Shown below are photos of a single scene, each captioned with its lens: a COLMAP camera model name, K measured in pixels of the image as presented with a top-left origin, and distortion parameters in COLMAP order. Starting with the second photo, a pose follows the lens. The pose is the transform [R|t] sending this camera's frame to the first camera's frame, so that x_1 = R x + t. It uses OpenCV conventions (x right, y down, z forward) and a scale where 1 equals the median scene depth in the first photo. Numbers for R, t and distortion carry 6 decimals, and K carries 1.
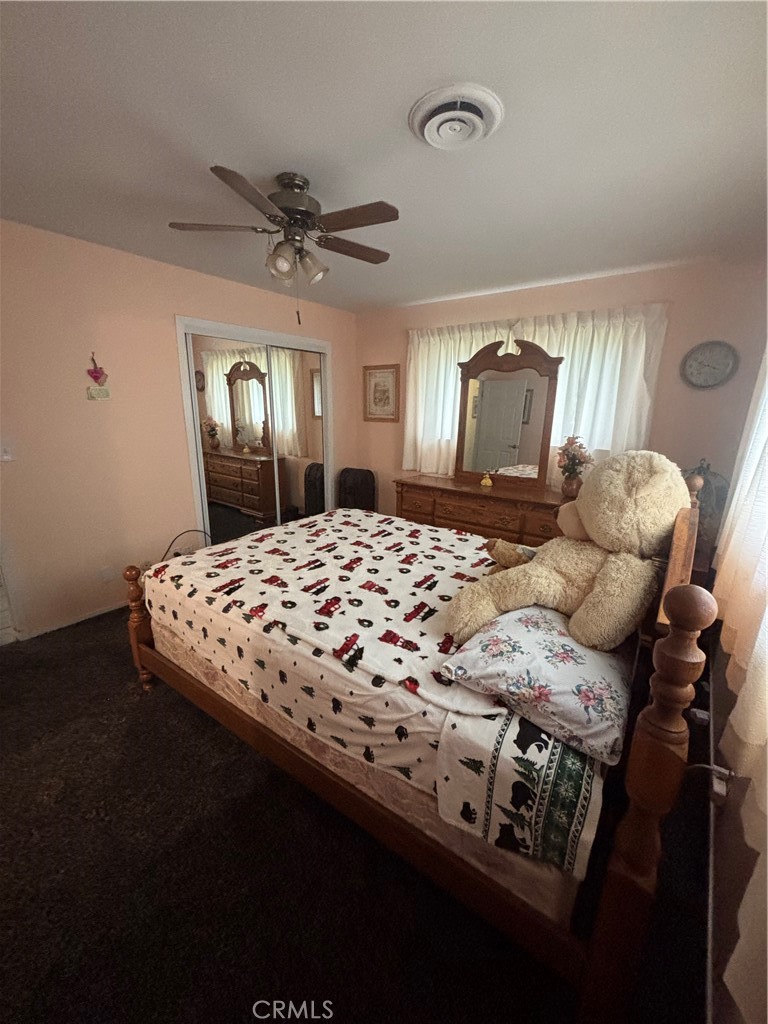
lens RADIAL K [[416.7, 0, 386.9], [0, 416.7, 518.6], [0, 0, 1]] dist [-0.000567, 0.001360]
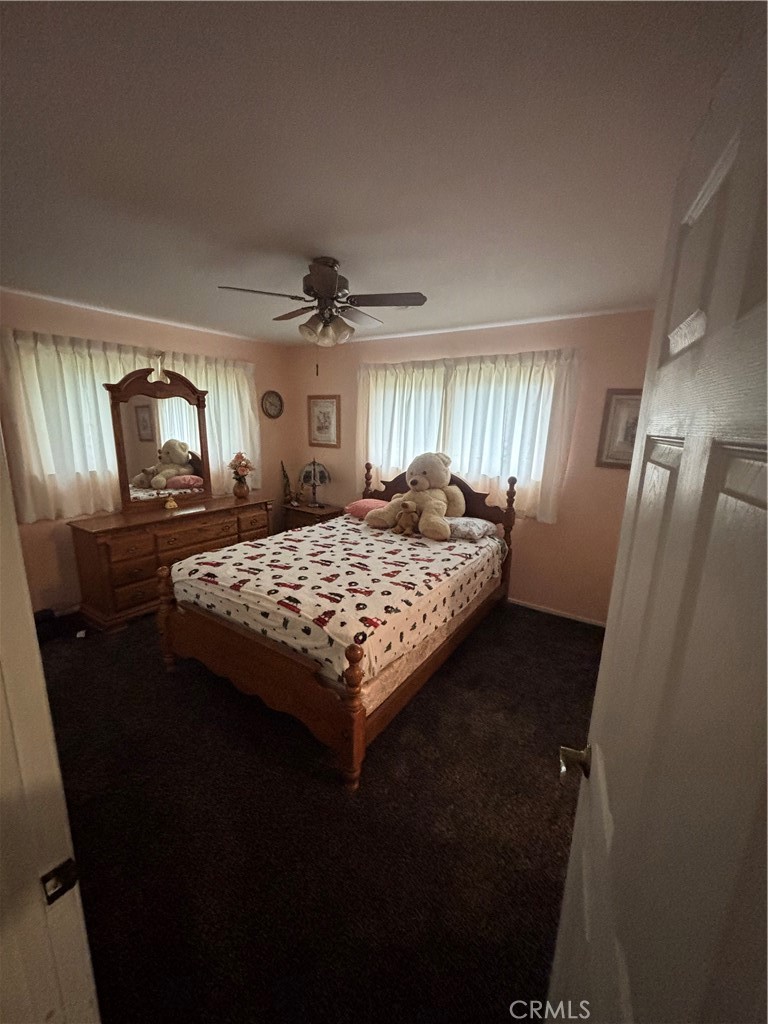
lens RADIAL K [[416.7, 0, 387.4], [0, 416.7, 513.7], [0, 0, 1]] dist [-0.000567, 0.001360]
pose [[-0.051509, -0.237422, 0.970040, -1.180531], [0.241756, 0.939475, 0.242778, -0.282251], [-0.968969, 0.247018, 0.009007, 0.729968]]
